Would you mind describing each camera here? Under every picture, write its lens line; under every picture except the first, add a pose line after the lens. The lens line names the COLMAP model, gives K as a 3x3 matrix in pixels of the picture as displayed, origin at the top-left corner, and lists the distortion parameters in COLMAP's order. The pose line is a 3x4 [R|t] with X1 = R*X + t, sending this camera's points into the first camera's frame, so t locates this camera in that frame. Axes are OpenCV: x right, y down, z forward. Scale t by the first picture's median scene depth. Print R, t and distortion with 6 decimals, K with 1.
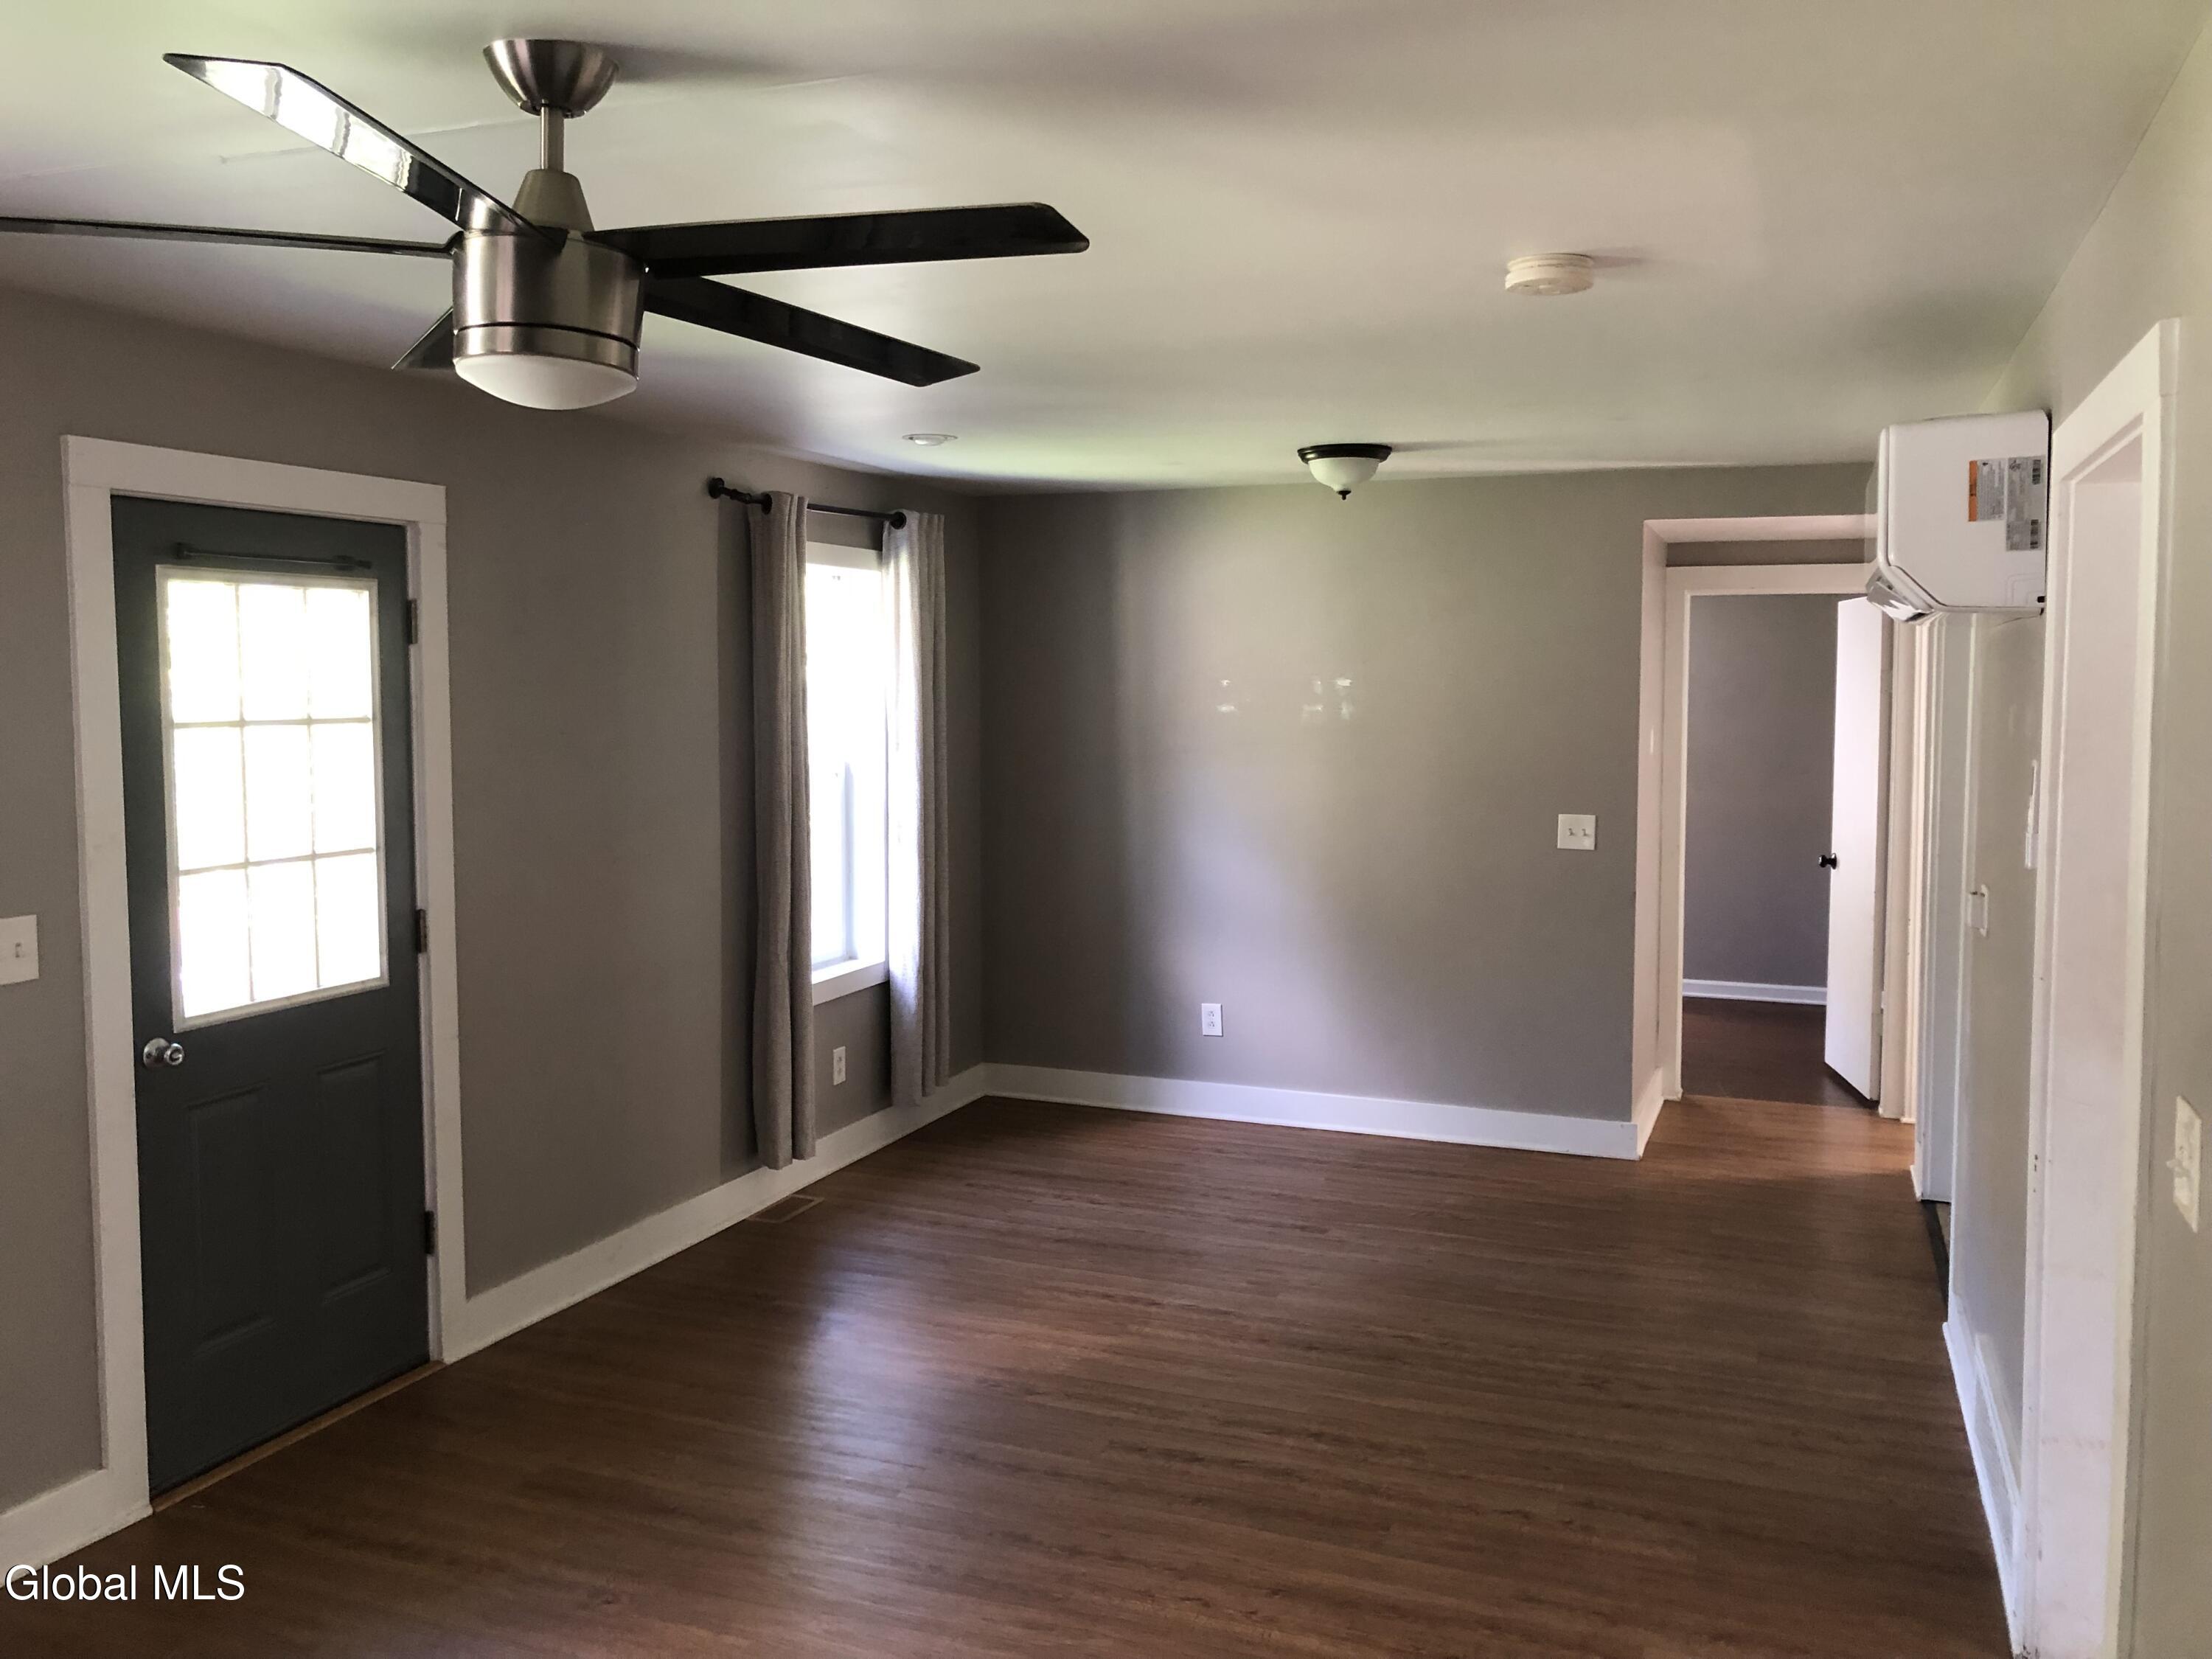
lens RADIAL K [[1803.9, 0, 1083.0], [0, 1803.9, 794.5], [0, 0, 1]] dist [0.017457, -0.003876]
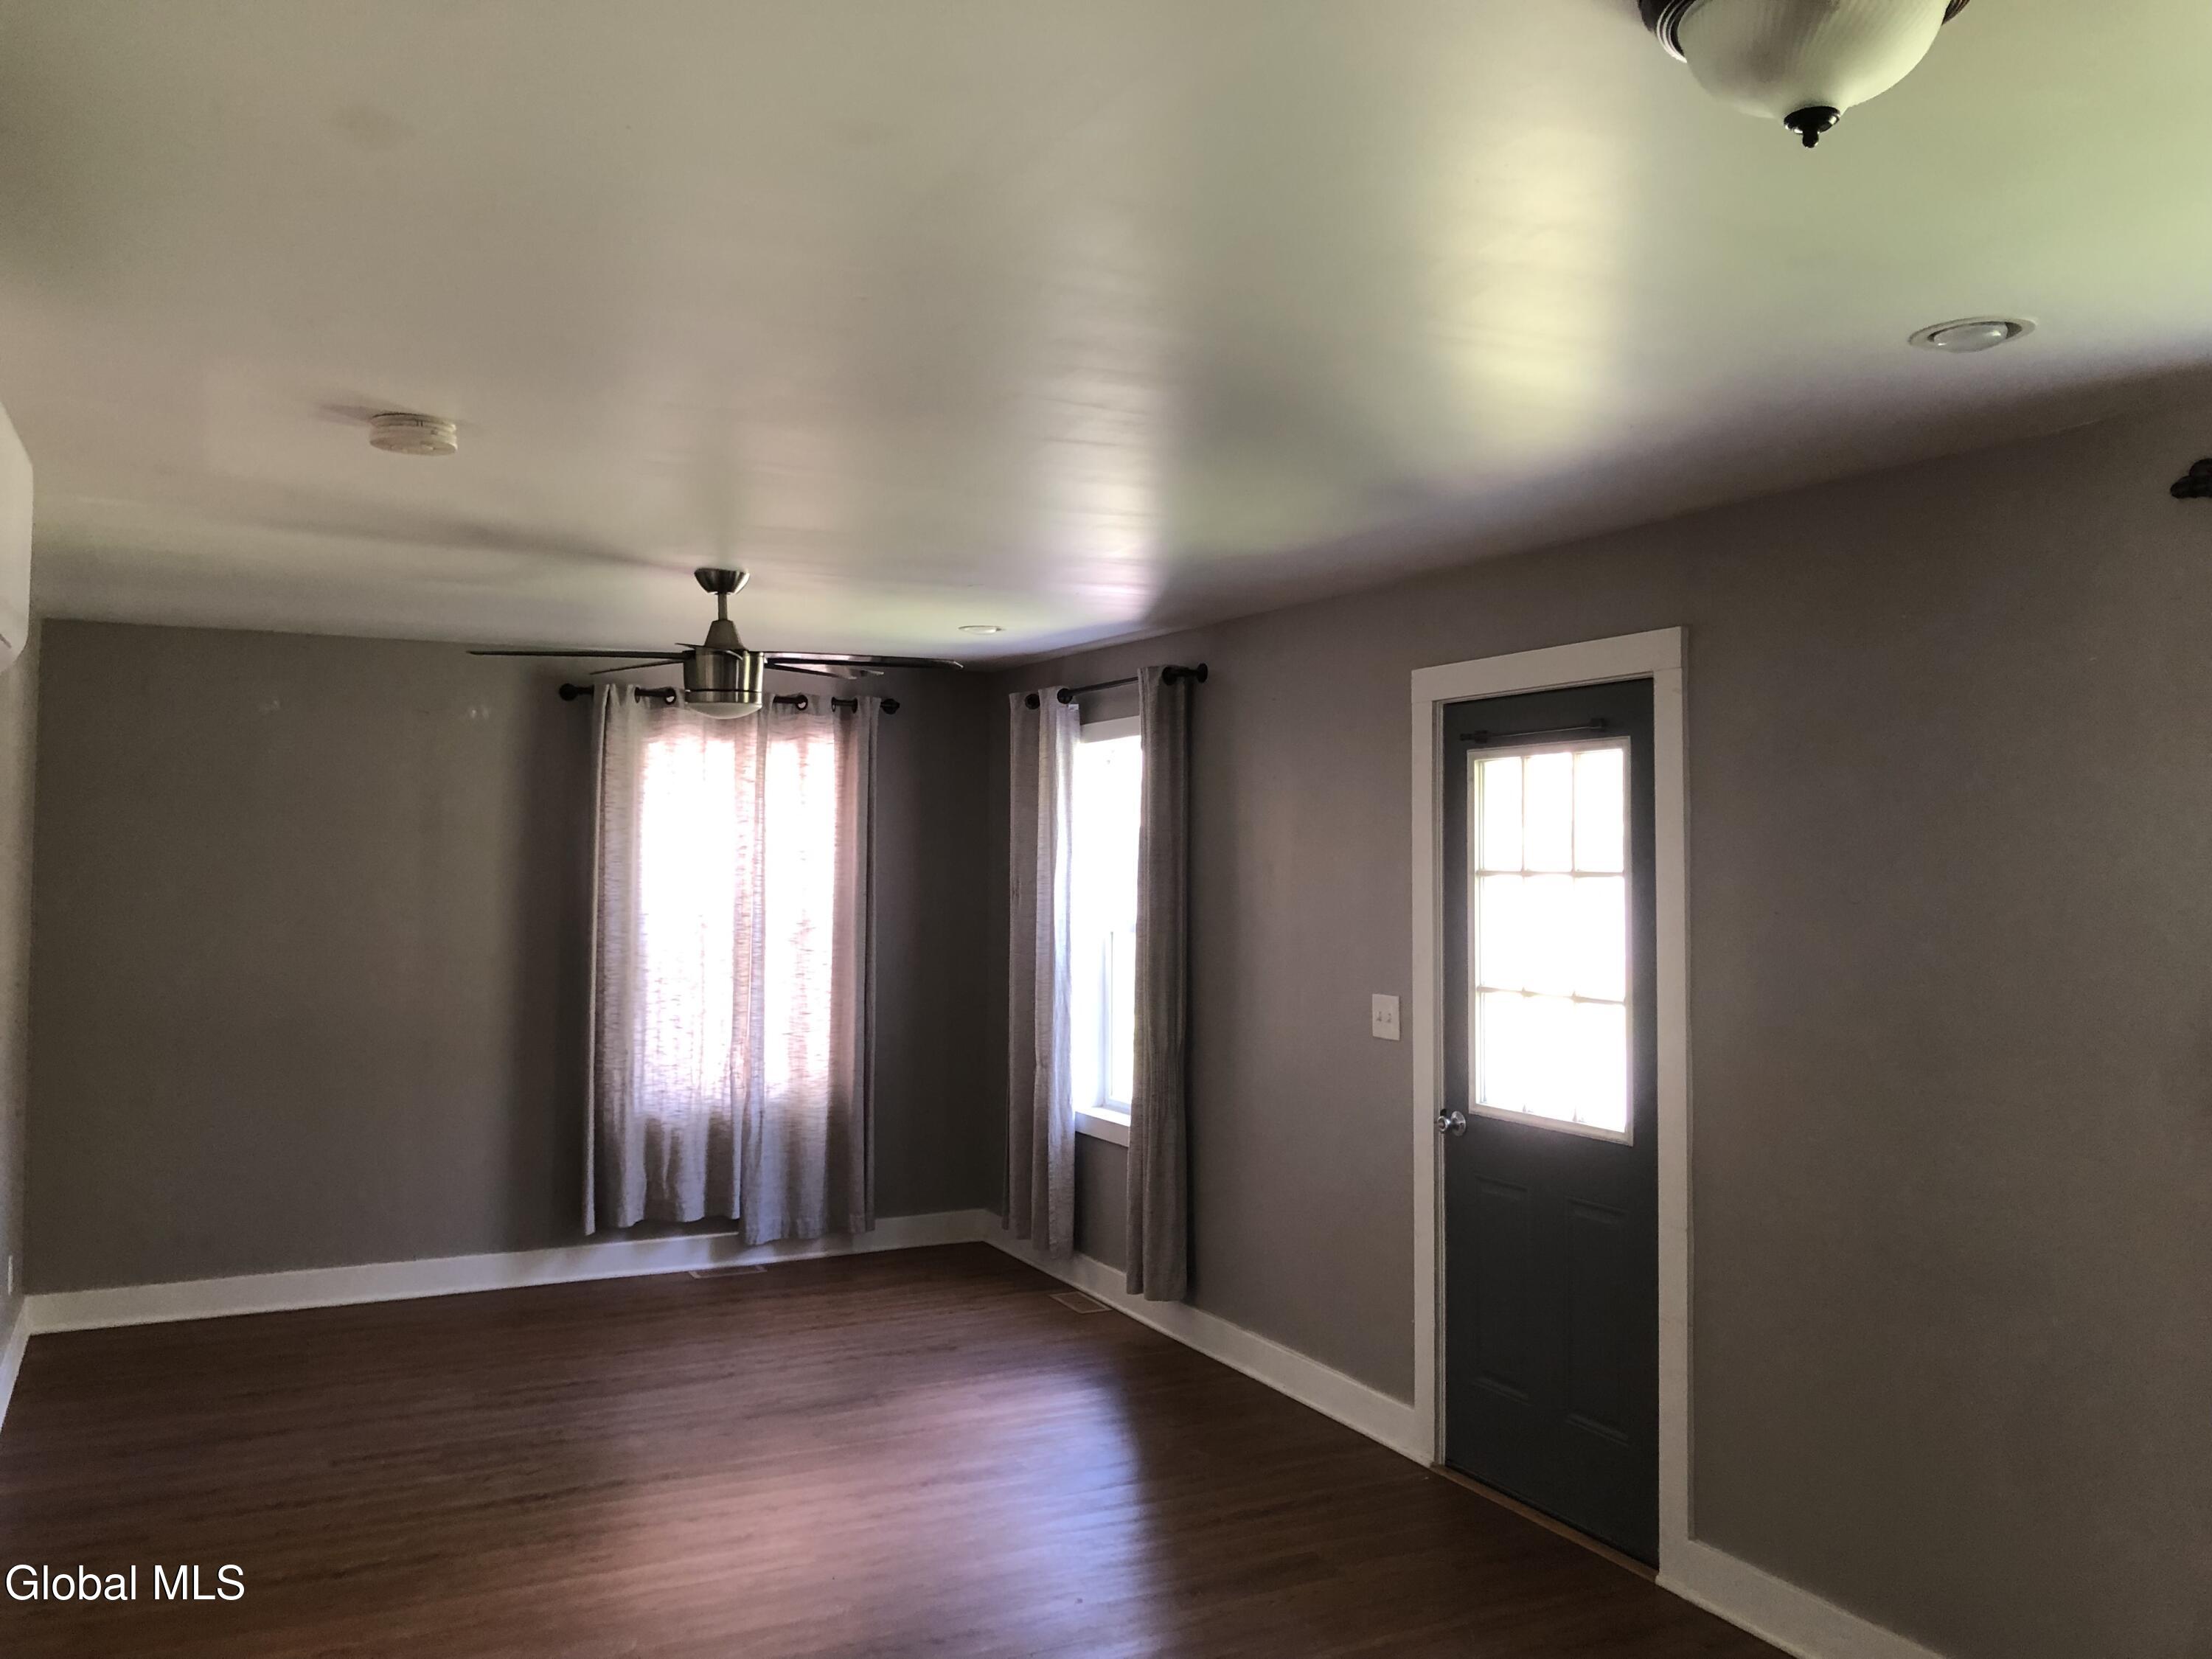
lens RADIAL K [[1810.2, 0, 1098.2], [0, 1810.2, 767.8], [0, 0, 1]] dist [-0.004370, -0.015238]
pose [[-0.666310, -0.041938, -0.744494, 0.558078], [-0.054042, 0.998508, -0.007881, -0.076925], [0.743714, 0.034983, -0.667582, 1.451103]]
